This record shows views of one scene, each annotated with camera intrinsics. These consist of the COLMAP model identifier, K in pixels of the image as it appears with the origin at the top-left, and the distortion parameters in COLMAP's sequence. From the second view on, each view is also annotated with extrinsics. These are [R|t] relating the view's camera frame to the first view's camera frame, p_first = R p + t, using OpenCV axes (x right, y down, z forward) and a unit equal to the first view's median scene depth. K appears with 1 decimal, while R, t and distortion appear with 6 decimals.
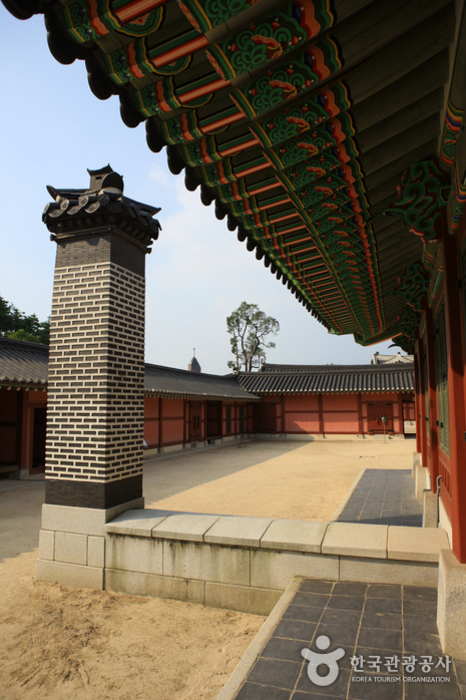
lens RADIAL K [[474.2, 0, 233.0], [0, 474.2, 350.0], [0, 0, 1]] dist [-0.107824, 0.068636]
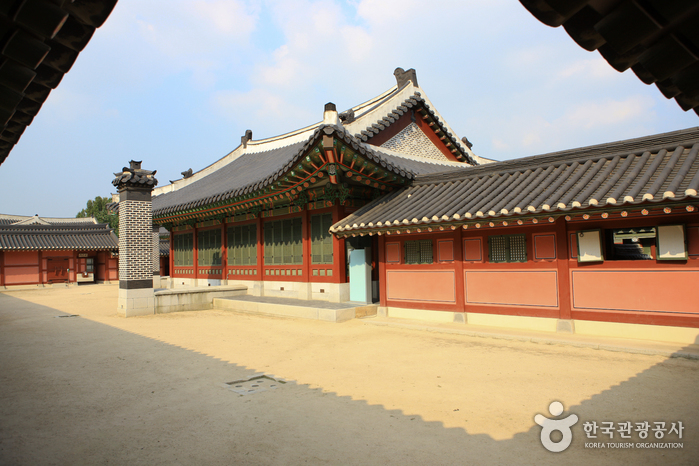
lens RADIAL K [[473.5, 0, 349.5], [0, 473.5, 233.0], [0, 0, 1]] dist [-0.107824, 0.068636]
pose [[0.462653, 0.037651, 0.885739, -0.423921], [-0.081375, 0.996684, 0.000138, -0.019659], [-0.882797, -0.072141, 0.464183, -0.263848]]
